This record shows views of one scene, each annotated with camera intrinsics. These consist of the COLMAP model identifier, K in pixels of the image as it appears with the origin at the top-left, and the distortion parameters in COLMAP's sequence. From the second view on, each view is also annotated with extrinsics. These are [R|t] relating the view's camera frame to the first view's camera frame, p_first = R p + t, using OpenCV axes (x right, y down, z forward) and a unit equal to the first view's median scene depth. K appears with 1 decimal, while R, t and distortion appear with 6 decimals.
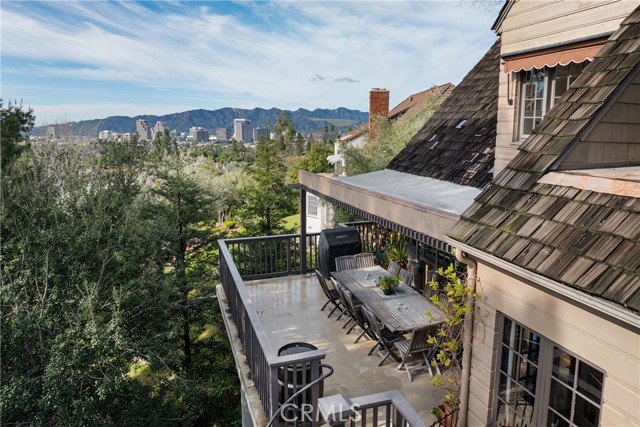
lens RADIAL K [[448.9, 0, 320.9], [0, 448.9, 209.4], [0, 0, 1]] dist [-0.037462, -0.001262]
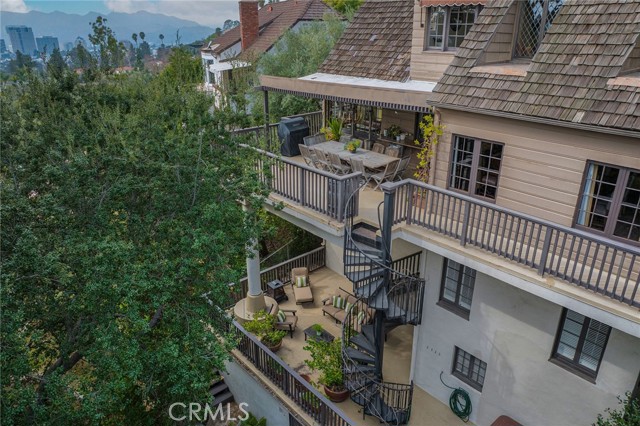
lens RADIAL K [[448.9, 0, 318.2], [0, 448.9, 214.9], [0, 0, 1]] dist [-0.037462, -0.001262]
pose [[0.926587, -0.146089, 0.346547, -0.599999], [0.071740, 0.973209, 0.218445, 0.052420], [-0.369175, -0.177547, 0.912243, -0.481185]]
